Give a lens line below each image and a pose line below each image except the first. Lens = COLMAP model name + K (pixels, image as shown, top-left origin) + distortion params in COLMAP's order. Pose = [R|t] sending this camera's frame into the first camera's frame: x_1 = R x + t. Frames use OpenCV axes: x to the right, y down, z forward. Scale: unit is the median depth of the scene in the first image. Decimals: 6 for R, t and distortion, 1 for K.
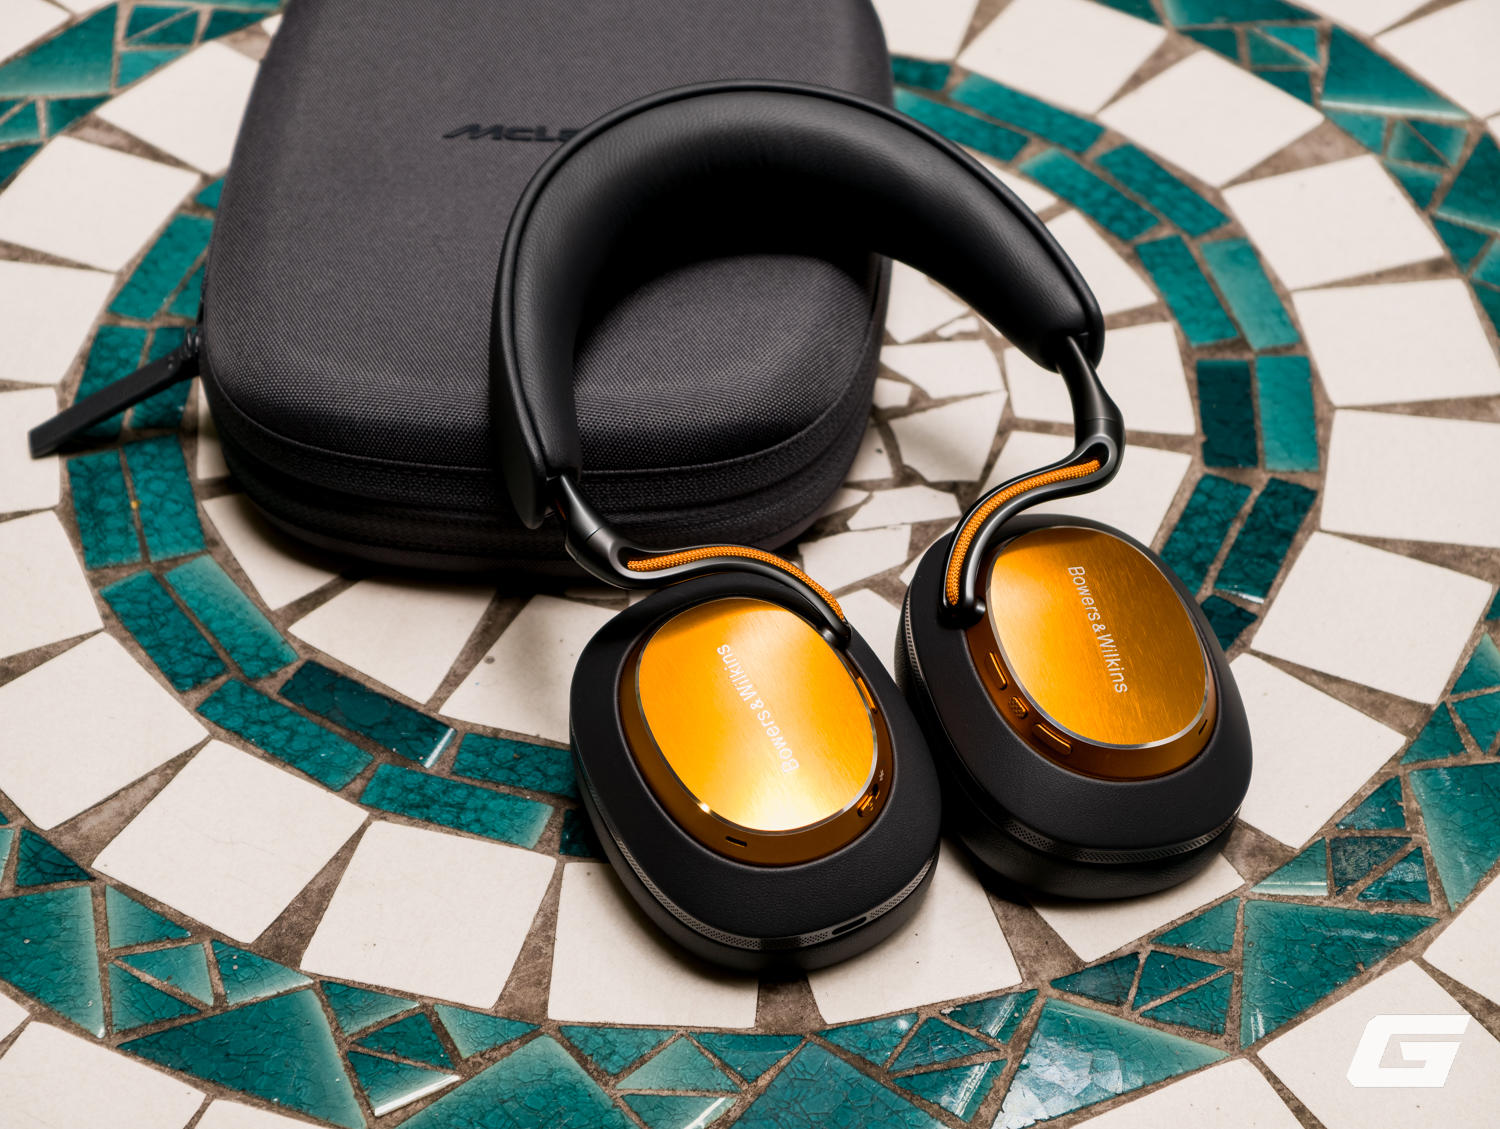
lens RADIAL K [[3683.9, 0, 747.6], [0, 3683.9, 555.6], [0, 0, 1]] dist [0.274826, 0.000000]
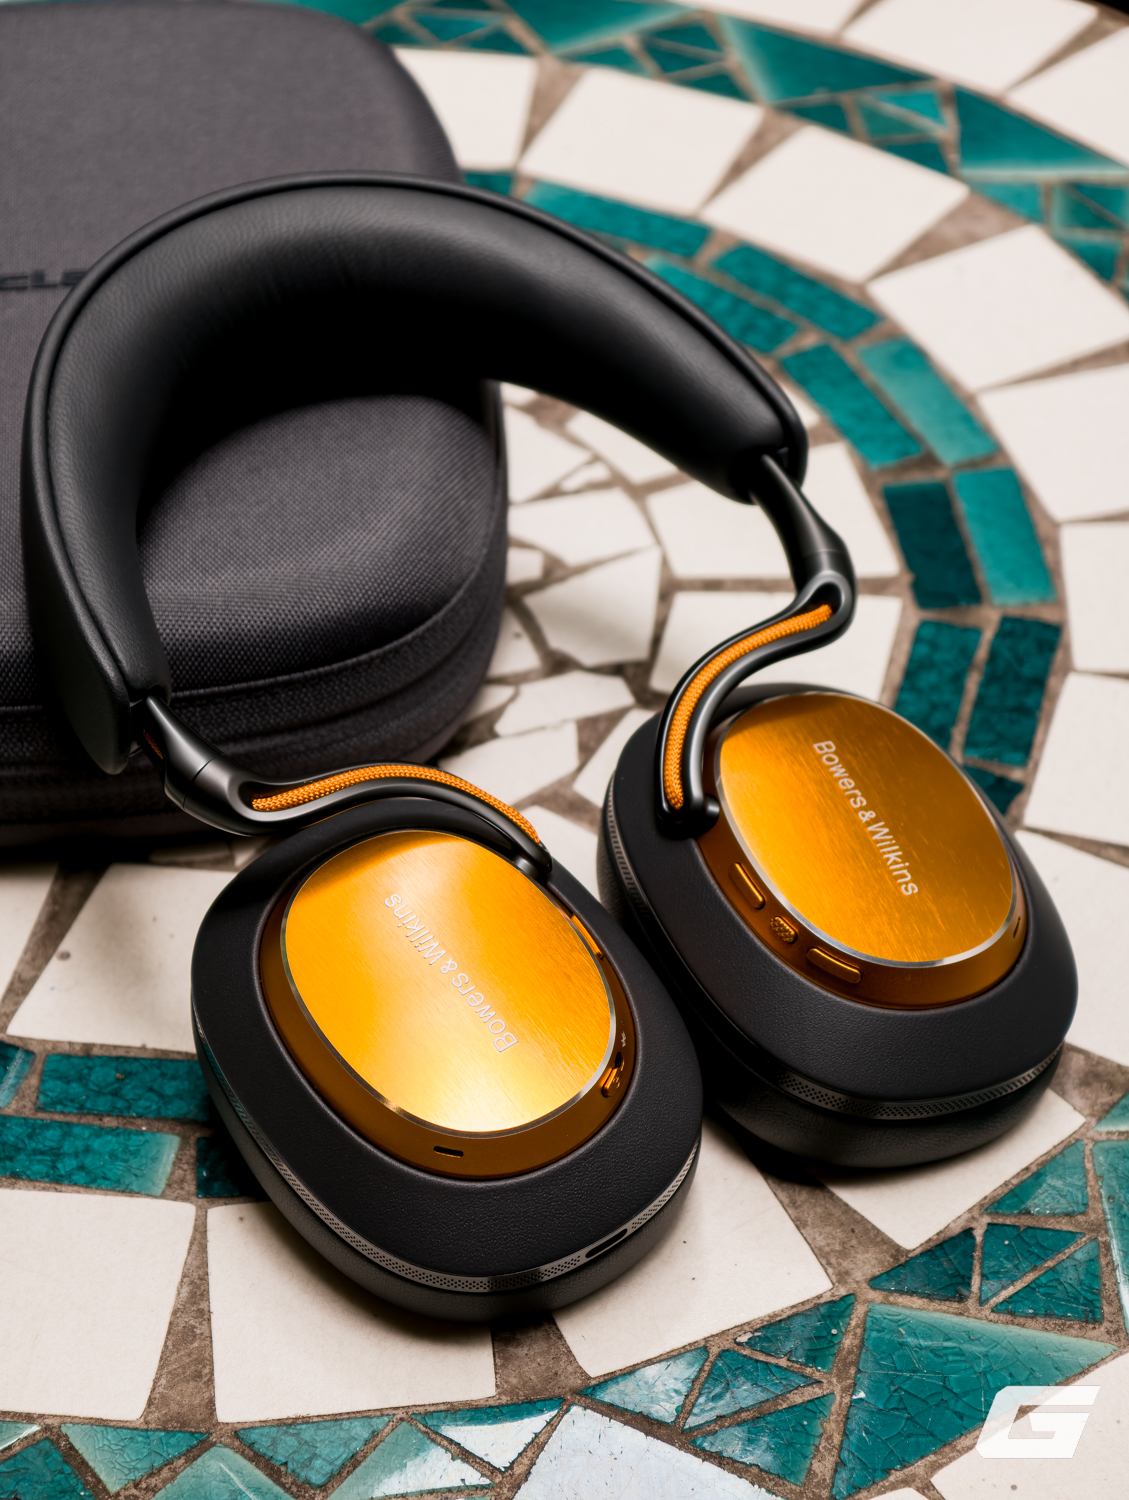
lens RADIAL K [[3683.9, 0, 579.7], [0, 3683.9, 752.7], [0, 0, 1]] dist [0.274826, 0.000000]
pose [[0.986365, -0.113875, 0.118814, -0.053034], [0.116106, 0.993164, -0.012006, 0.008461], [-0.116635, 0.025637, 0.992844, 0.232361]]
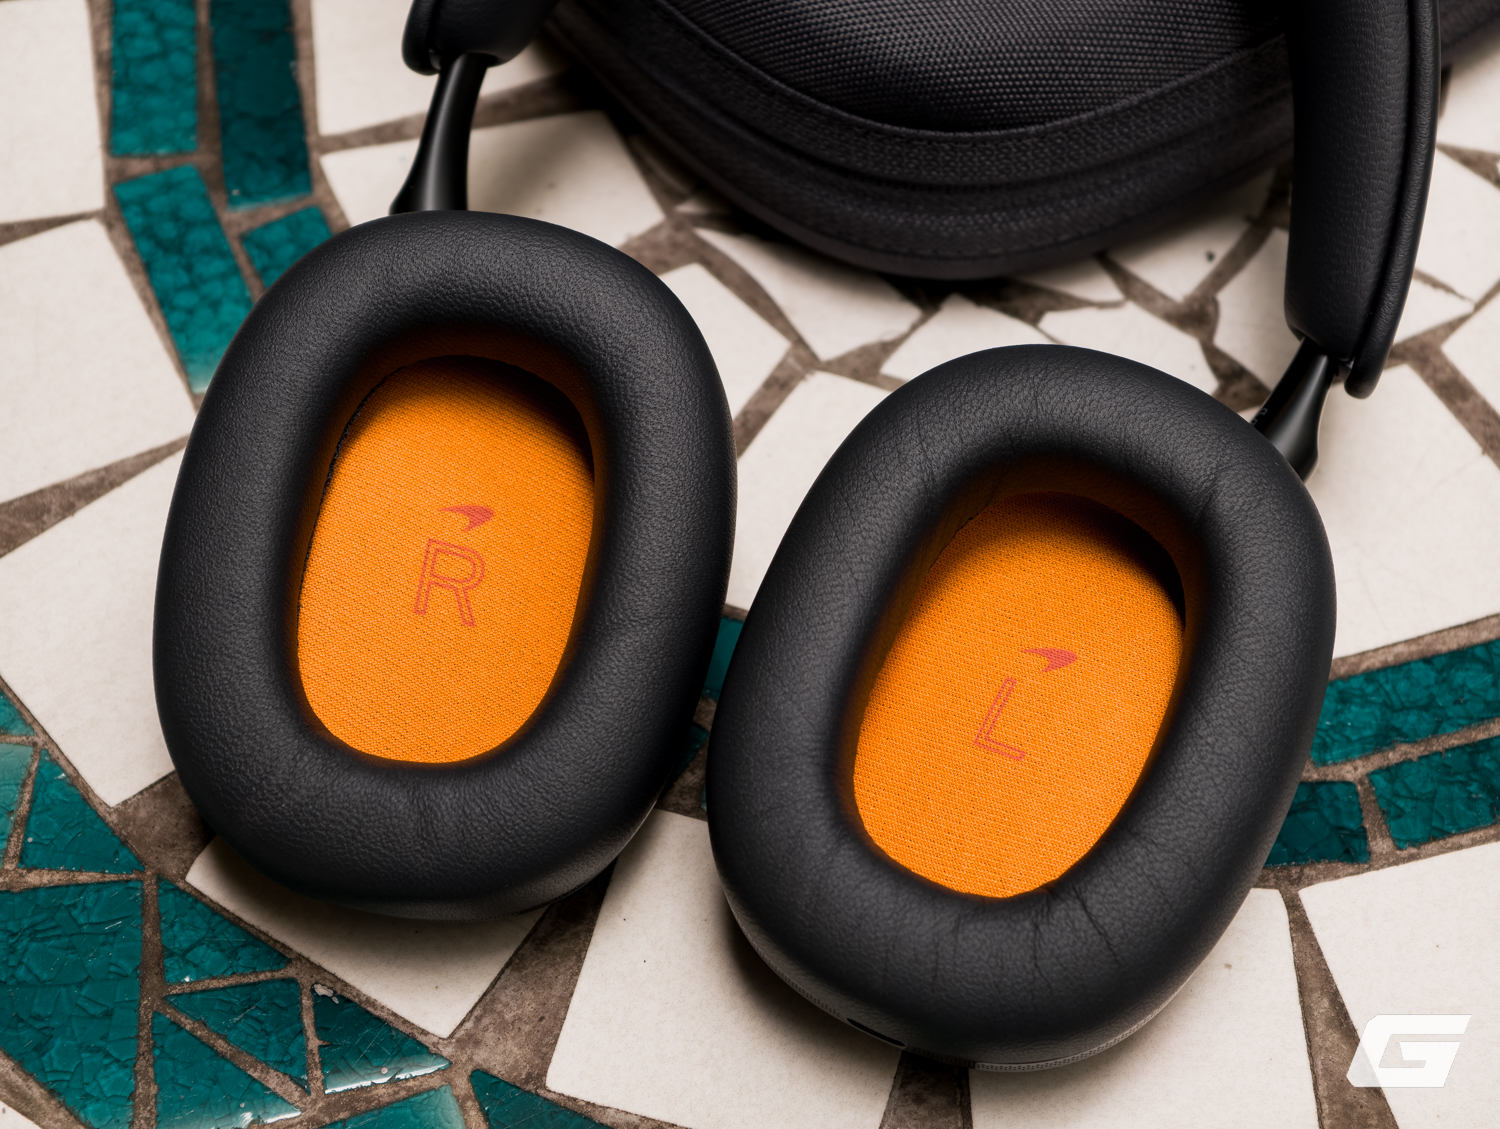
lens RADIAL K [[3683.9, 0, 744.9], [0, 3683.9, 571.5], [0, 0, 1]] dist [0.274826, 0.000000]
pose [[0.662606, 0.629787, -0.405366, 0.294119], [-0.526518, 0.776607, 0.345919, -0.176421], [0.532666, -0.015775, 0.846179, 0.481813]]
